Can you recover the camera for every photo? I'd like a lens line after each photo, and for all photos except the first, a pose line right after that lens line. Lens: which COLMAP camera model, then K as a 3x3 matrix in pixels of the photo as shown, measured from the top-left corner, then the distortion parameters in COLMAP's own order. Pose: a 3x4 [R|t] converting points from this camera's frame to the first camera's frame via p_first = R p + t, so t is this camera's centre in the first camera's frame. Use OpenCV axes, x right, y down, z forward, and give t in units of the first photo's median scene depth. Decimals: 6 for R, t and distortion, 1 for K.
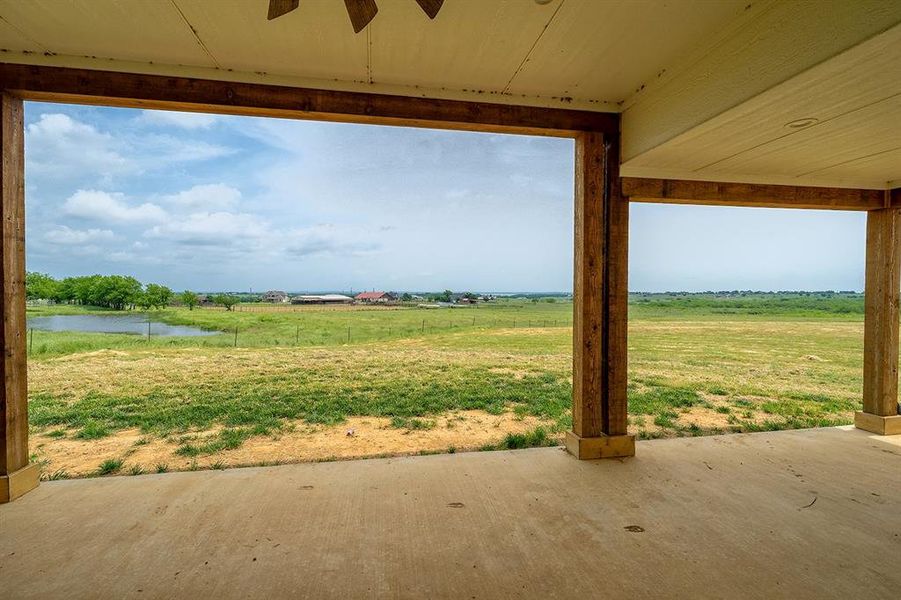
lens RADIAL K [[426.5, 0, 449.5], [0, 426.5, 302.6], [0, 0, 1]] dist [-0.002626, 0.001877]
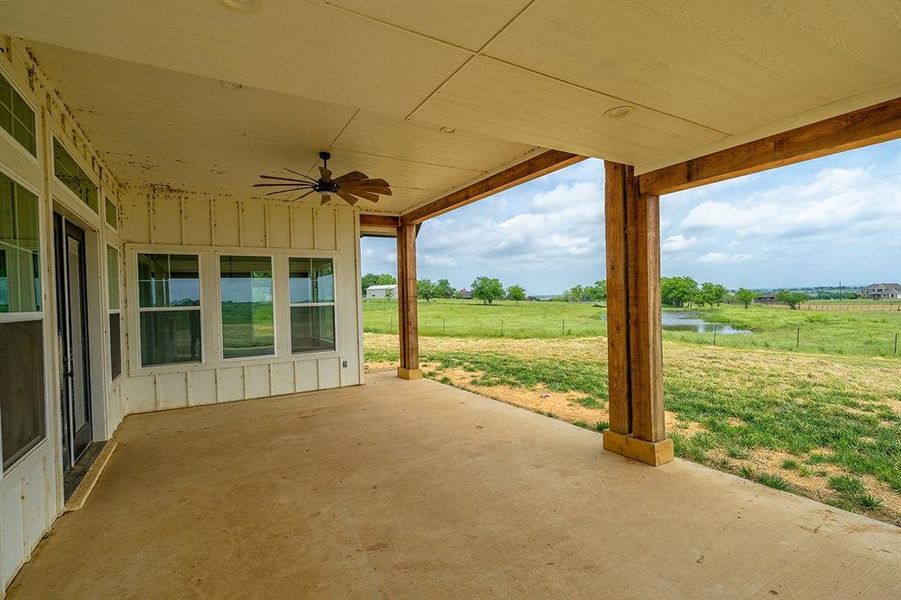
lens RADIAL K [[426.5, 0, 431.7], [0, 426.5, 303.7], [0, 0, 1]] dist [-0.002626, 0.001877]
pose [[0.319384, 0.000022, -0.947626, 1.178388], [0.008111, 0.999963, 0.002757, -0.007067], [0.947591, -0.008567, 0.319372, 0.234617]]
